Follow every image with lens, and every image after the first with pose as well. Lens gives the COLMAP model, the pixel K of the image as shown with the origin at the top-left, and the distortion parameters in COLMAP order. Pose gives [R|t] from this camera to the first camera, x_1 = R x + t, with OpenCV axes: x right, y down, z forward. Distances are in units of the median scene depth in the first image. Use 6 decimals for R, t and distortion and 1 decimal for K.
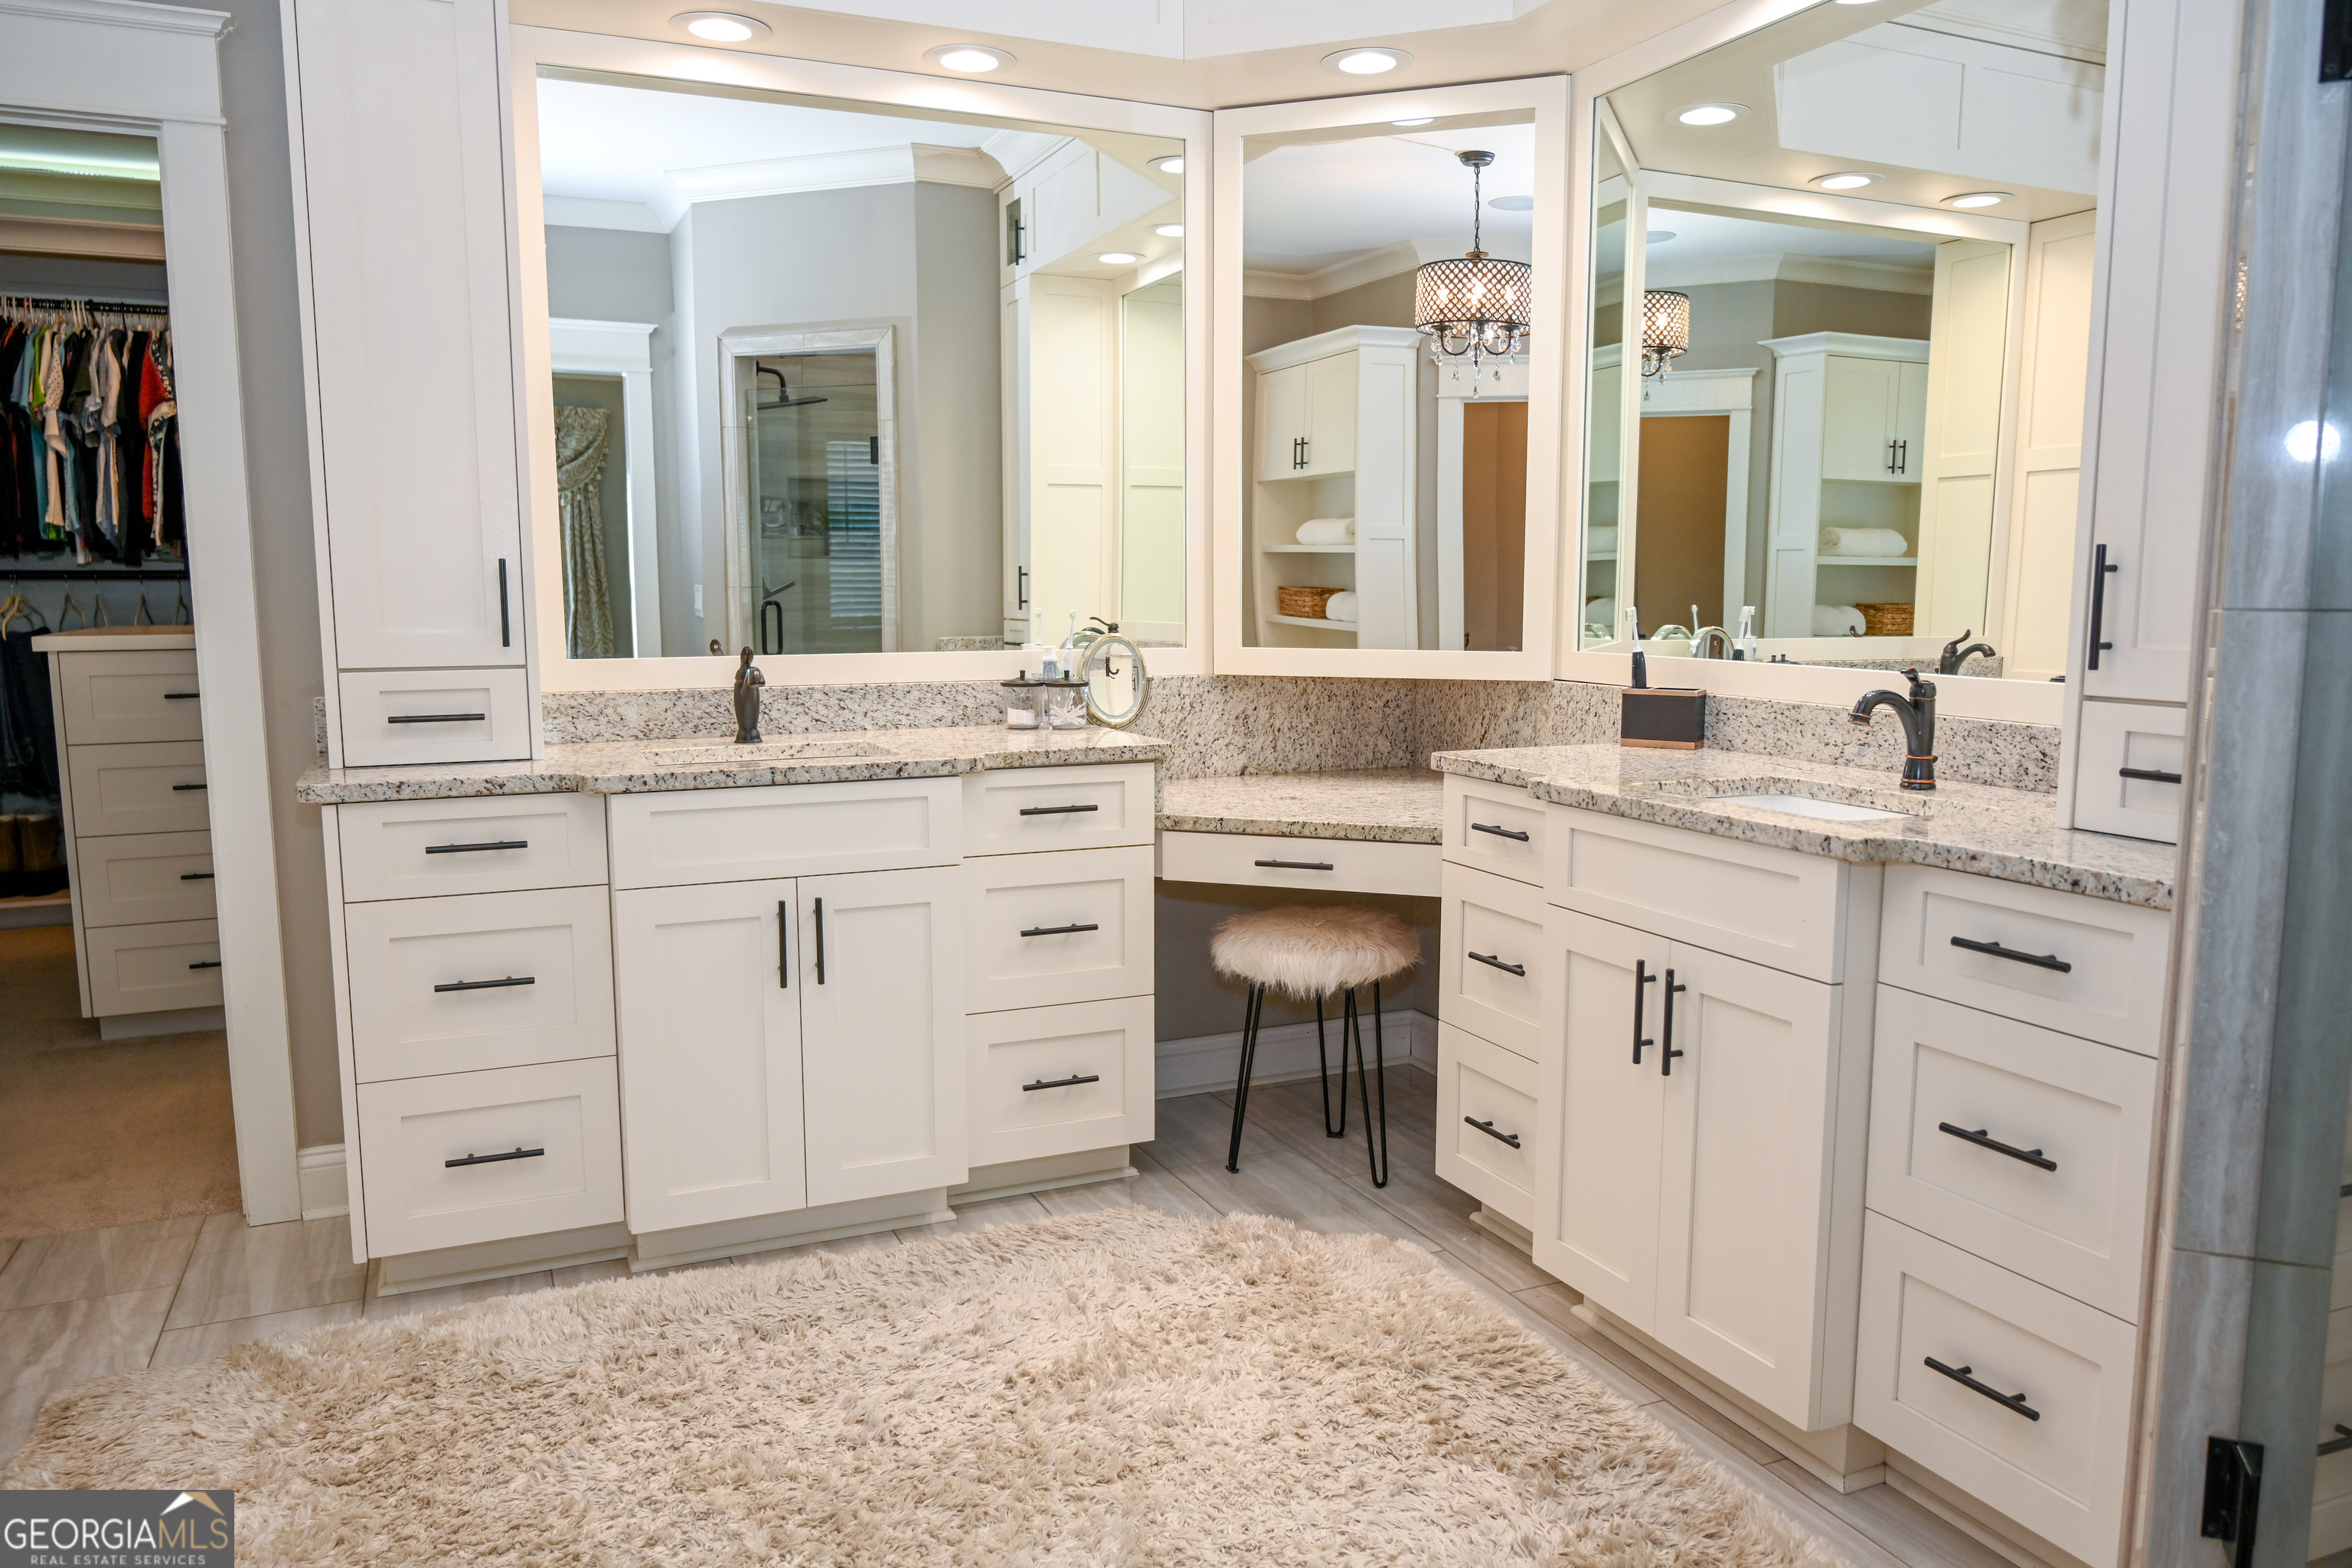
lens RADIAL K [[1630.2, 0, 1180.4], [0, 1630.2, 794.6], [0, 0, 1]] dist [-0.005228, 0.001717]
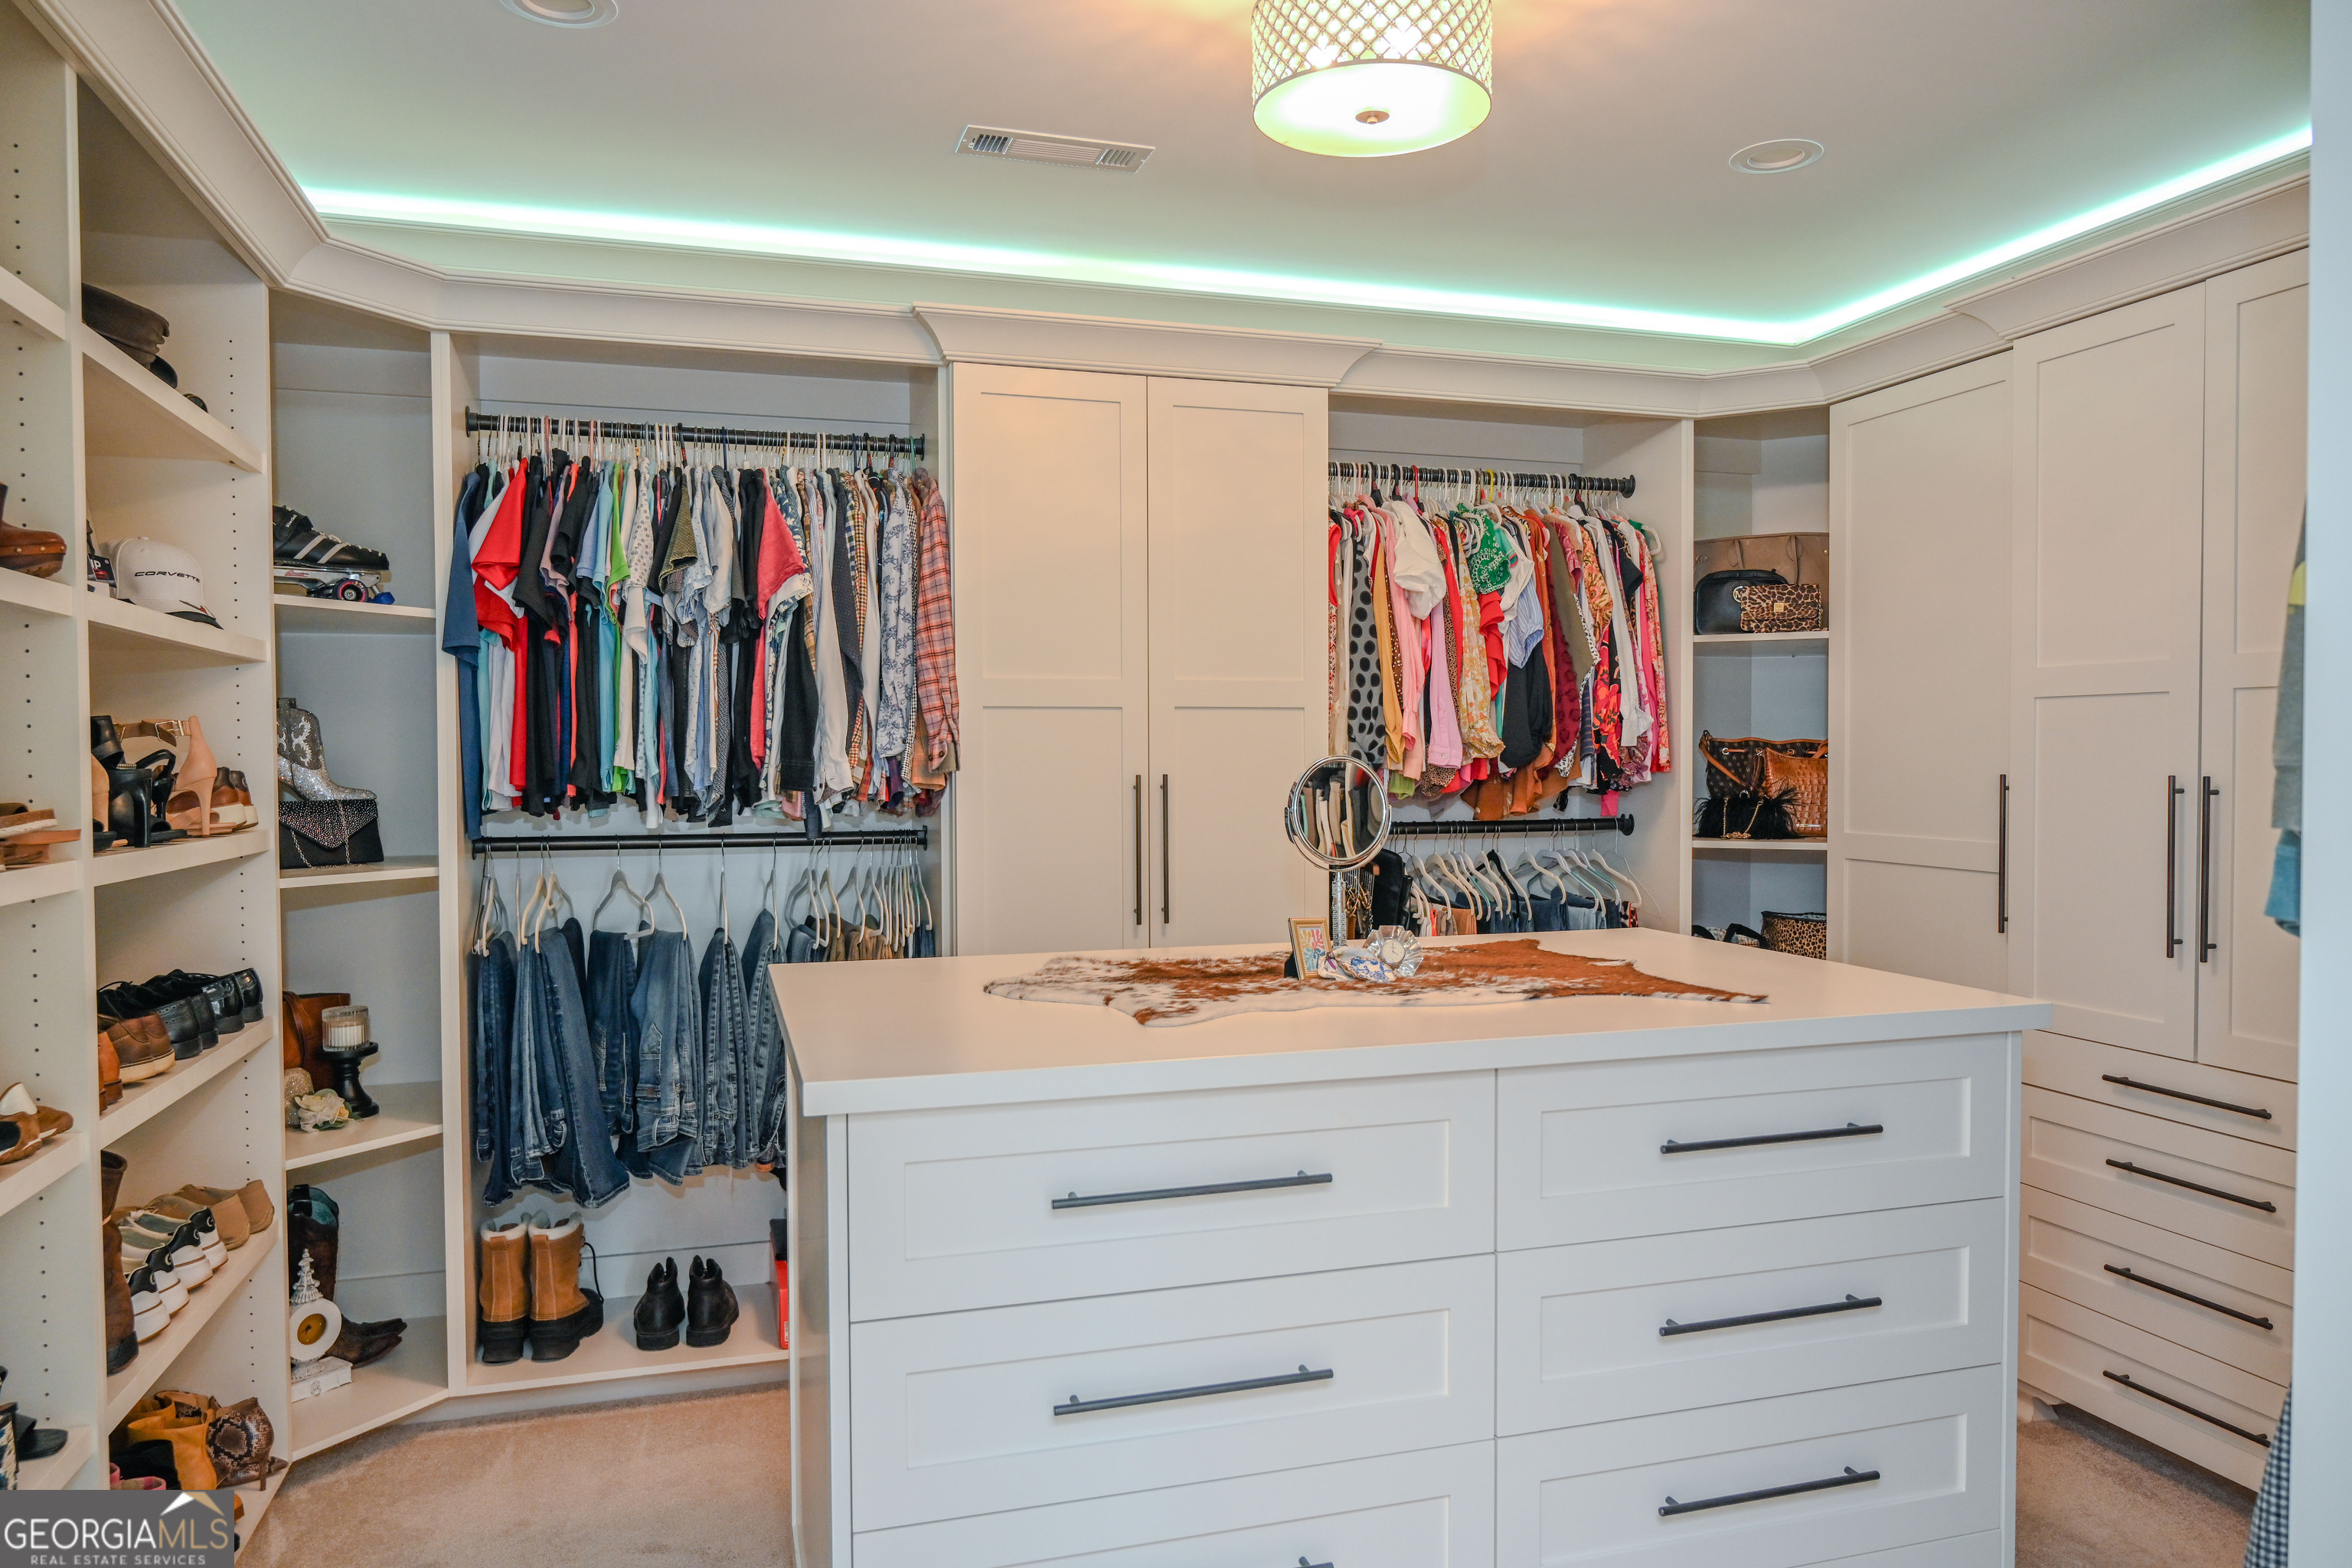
lens RADIAL K [[1576.9, 0, 1183.3], [0, 1576.9, 783.7], [0, 0, 1]] dist [-0.005383, 0.000807]
pose [[0.992434, -0.000688, -0.122777, -0.802450], [-0.013090, 0.993692, -0.111378, -0.189611], [0.122079, 0.112143, 0.986165, 0.851904]]
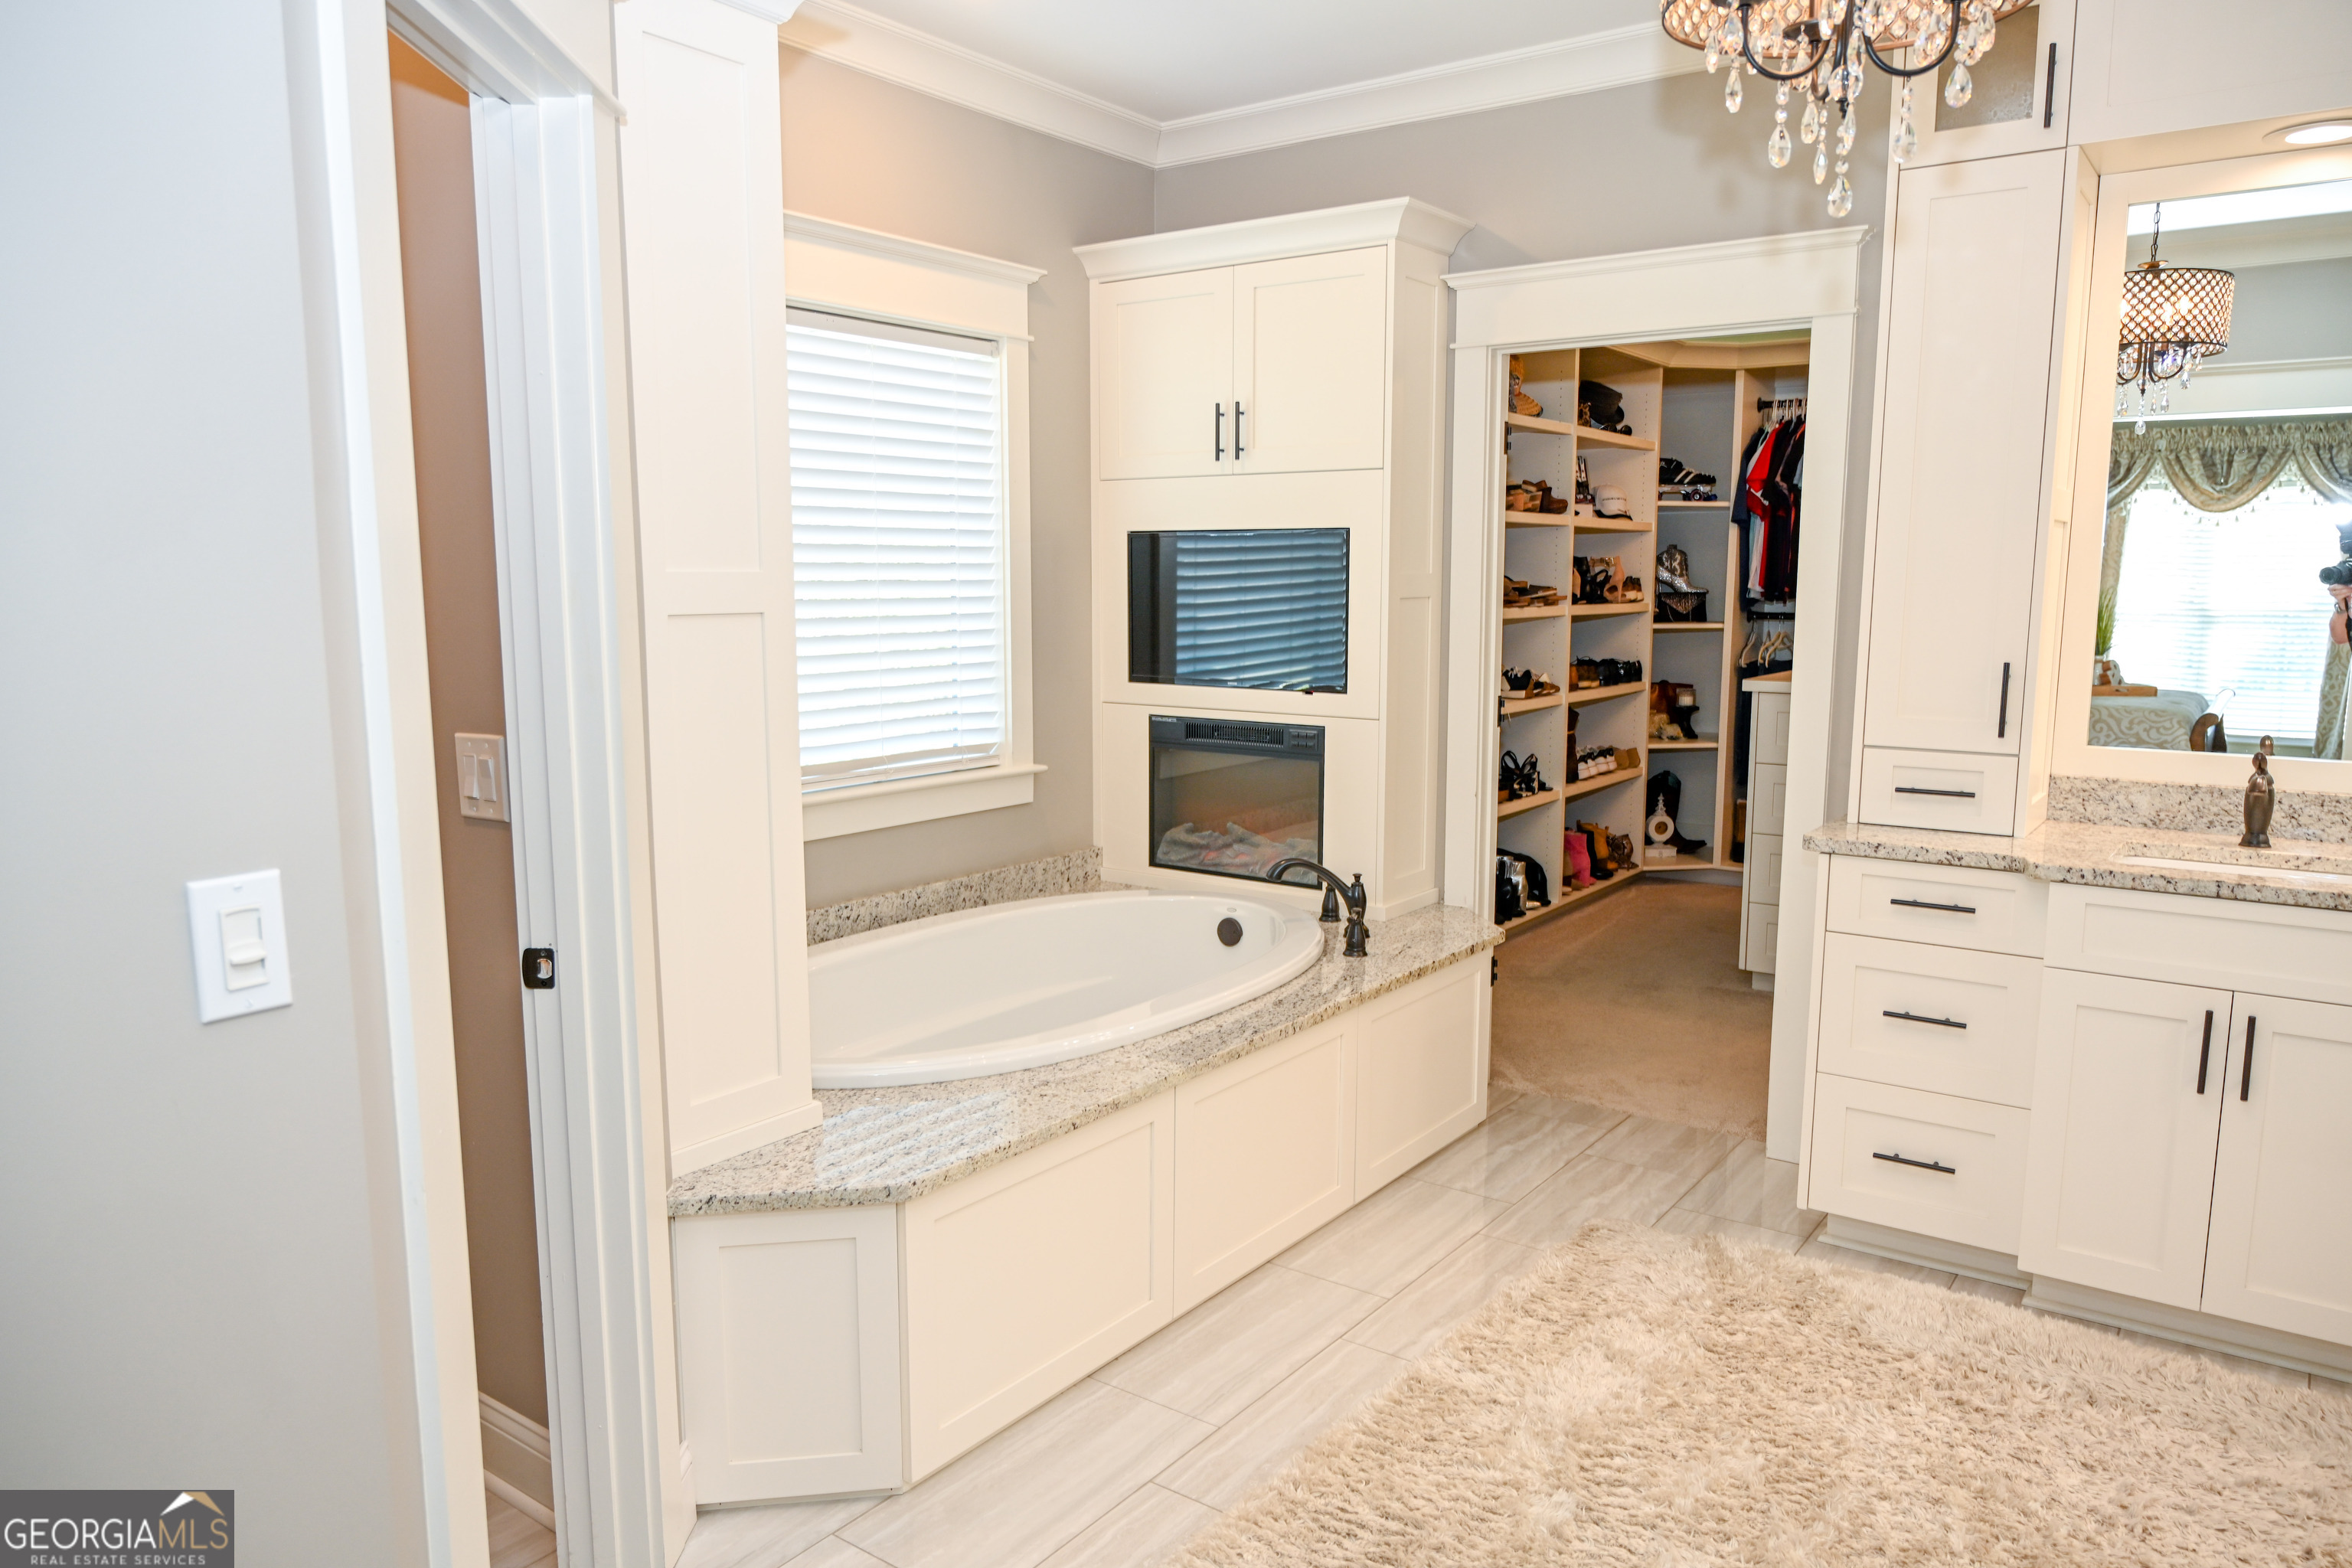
lens RADIAL K [[1576.9, 0, 1183.3], [0, 1576.9, 783.7], [0, 0, 1]] dist [-0.005383, 0.000807]
pose [[0.502763, 0.117459, -0.856407, 0.259947], [-0.116310, 0.990908, 0.067625, -0.067269], [0.856564, 0.065609, 0.511854, -0.070707]]
